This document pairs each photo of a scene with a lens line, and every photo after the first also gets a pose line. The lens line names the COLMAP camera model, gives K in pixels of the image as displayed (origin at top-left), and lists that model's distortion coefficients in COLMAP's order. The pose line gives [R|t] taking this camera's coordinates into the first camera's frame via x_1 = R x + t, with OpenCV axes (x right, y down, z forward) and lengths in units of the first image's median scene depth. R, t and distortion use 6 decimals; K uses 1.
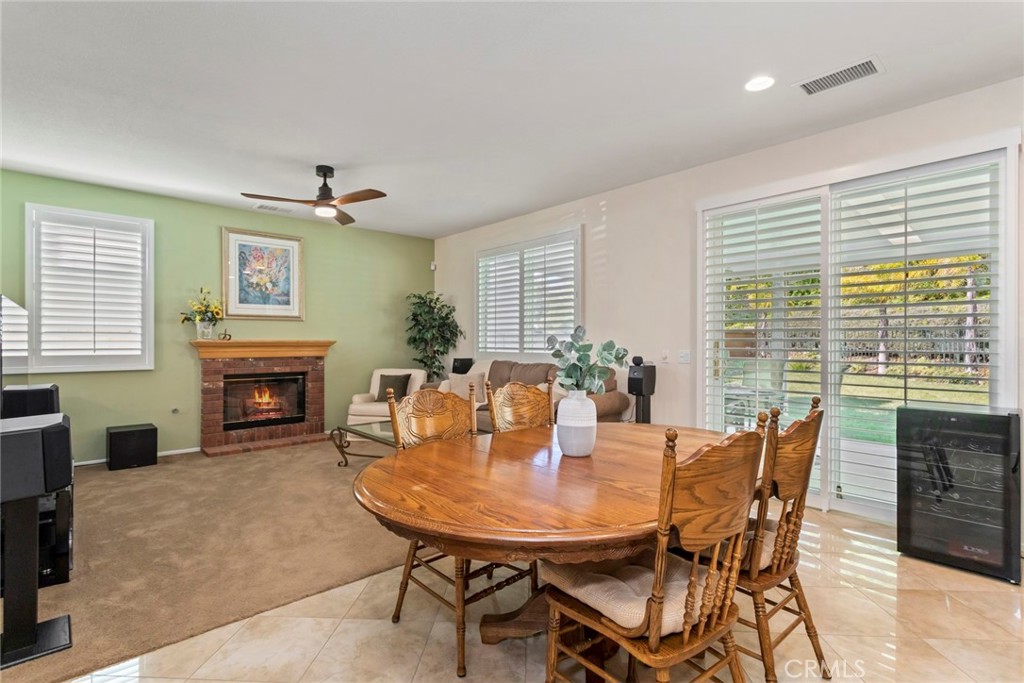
lens RADIAL K [[483.0, 0, 513.7], [0, 483.0, 341.1], [0, 0, 1]] dist [-0.002606, 0.000128]
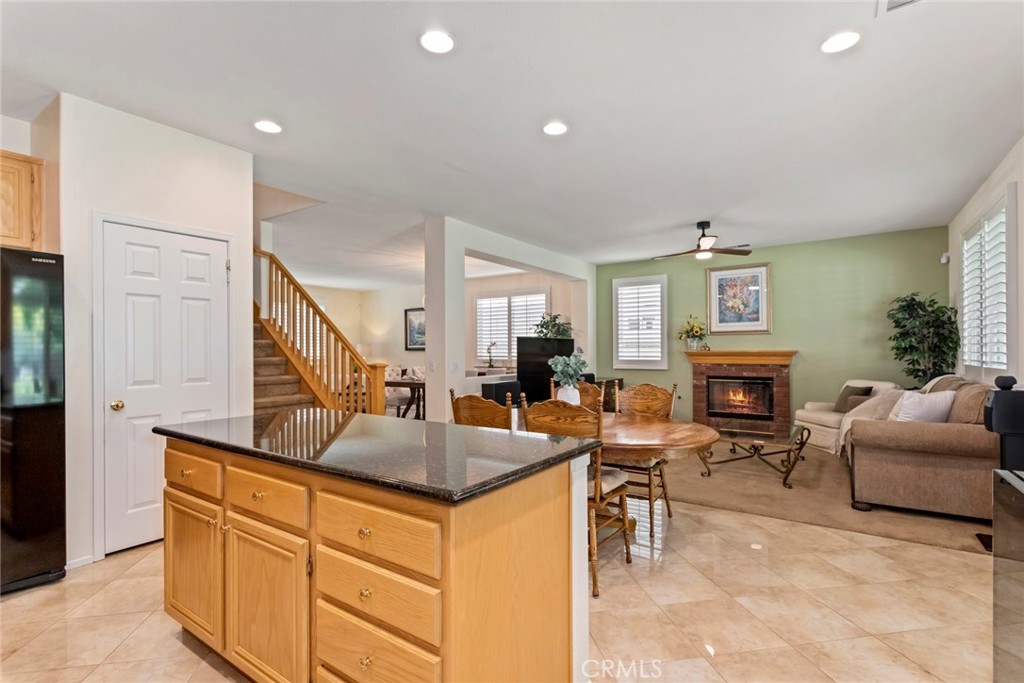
lens RADIAL K [[483.0, 0, 513.3], [0, 483.0, 346.7], [0, 0, 1]] dist [-0.002606, 0.000128]
pose [[0.229649, -0.008160, -0.973239, 0.628701], [0.004771, 0.999962, -0.007258, -0.005734], [0.973262, -0.002977, 0.229680, 0.143248]]
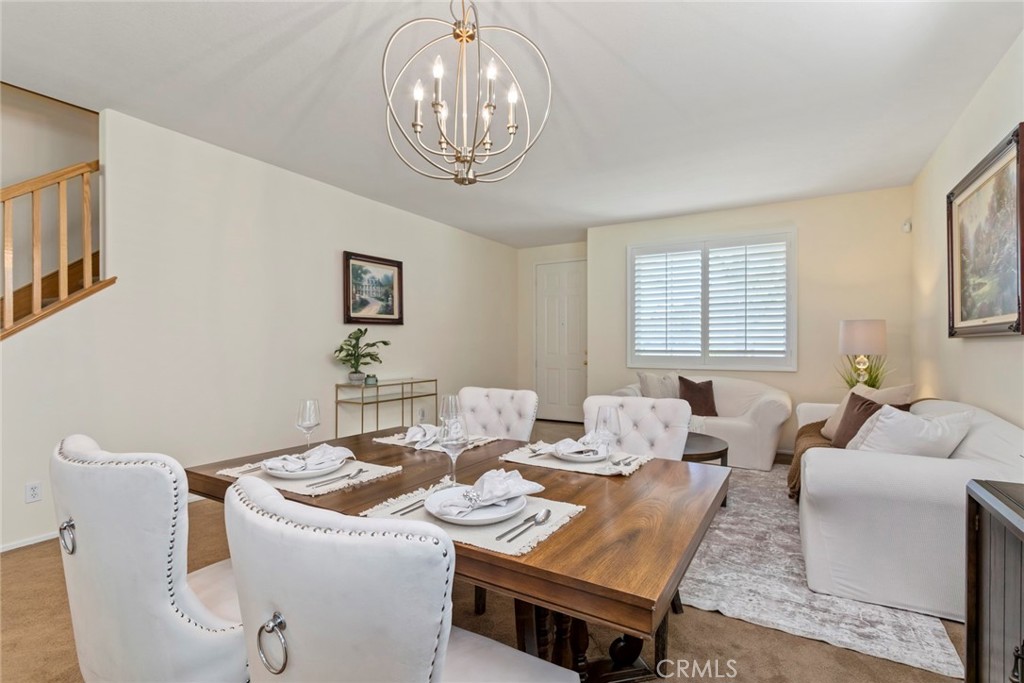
lens RADIAL K [[483.0, 0, 510.9], [0, 483.0, 344.3], [0, 0, 1]] dist [-0.002606, 0.000128]
pose [[-0.956815, 0.000366, -0.290699, -0.827501], [0.000441, 1.000000, -0.000193, 0.001480], [0.290699, -0.000313, -0.956815, 0.587708]]
